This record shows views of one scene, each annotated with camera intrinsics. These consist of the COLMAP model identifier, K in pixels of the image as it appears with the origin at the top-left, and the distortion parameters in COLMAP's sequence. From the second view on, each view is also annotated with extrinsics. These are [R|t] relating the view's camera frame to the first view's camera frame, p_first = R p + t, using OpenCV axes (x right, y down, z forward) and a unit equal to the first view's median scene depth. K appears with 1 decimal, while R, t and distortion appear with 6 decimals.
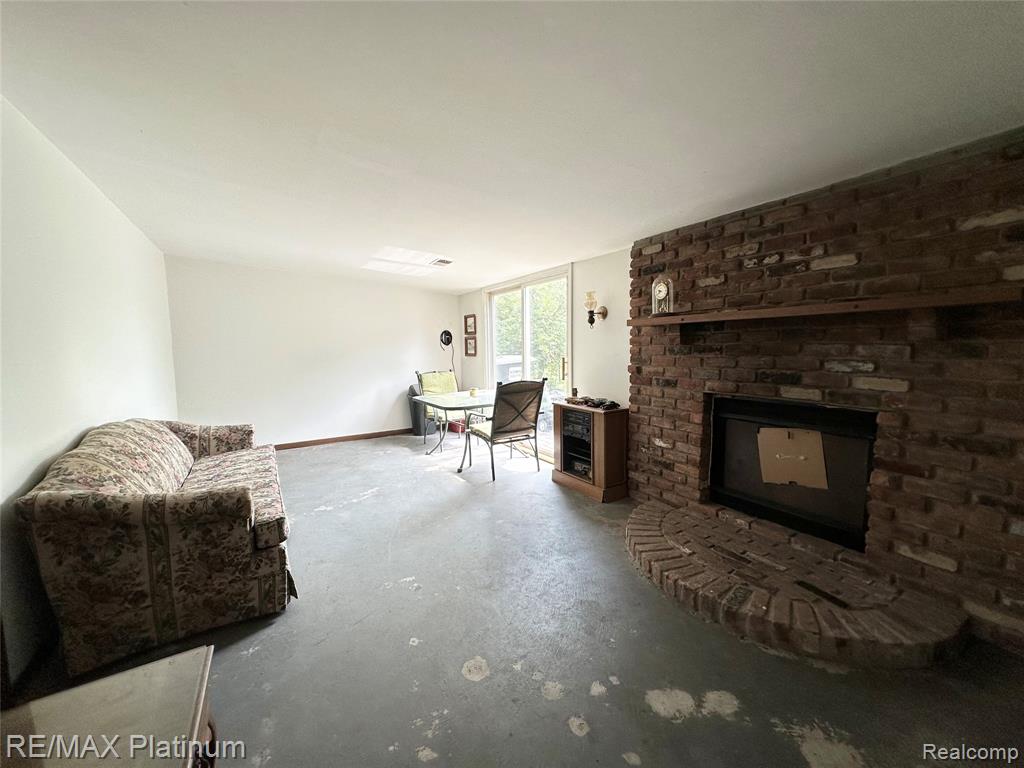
lens RADIAL K [[410.0, 0, 514.2], [0, 410.0, 381.8], [0, 0, 1]] dist [-0.001507, 0.000981]
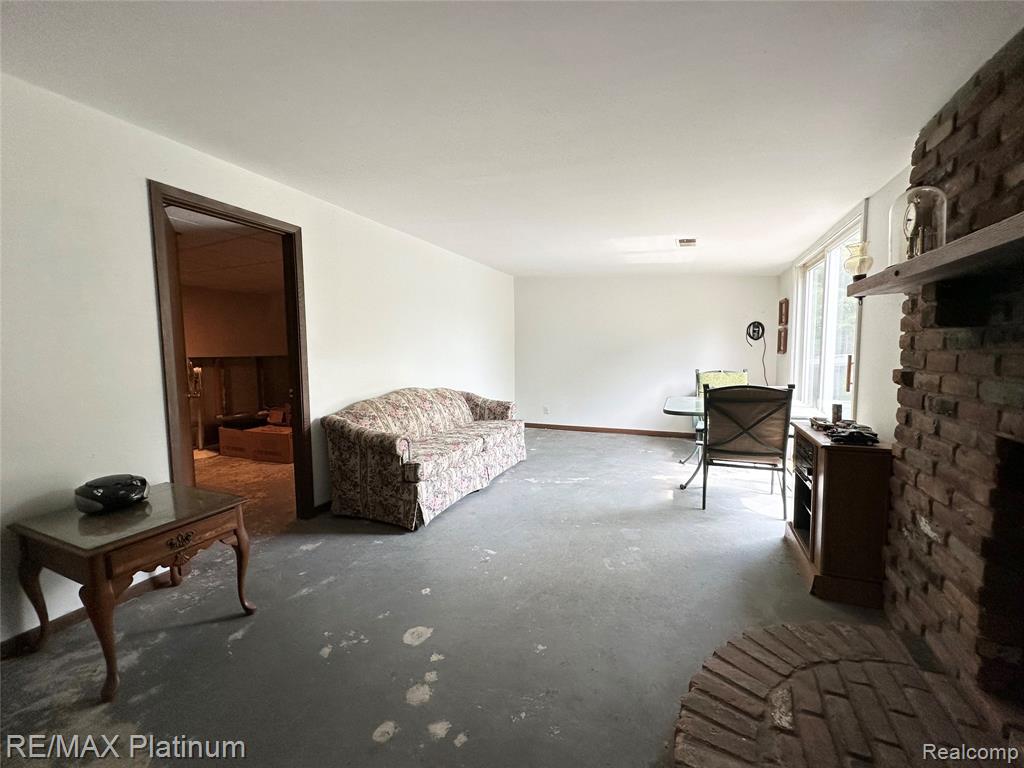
lens RADIAL K [[410.0, 0, 511.2], [0, 410.0, 381.4], [0, 0, 1]] dist [-0.001507, 0.000981]
pose [[0.563062, 0.069953, -0.823449, 0.447290], [-0.067743, 0.996965, 0.038371, -0.011208], [0.823634, 0.034178, 0.566091, 0.288519]]
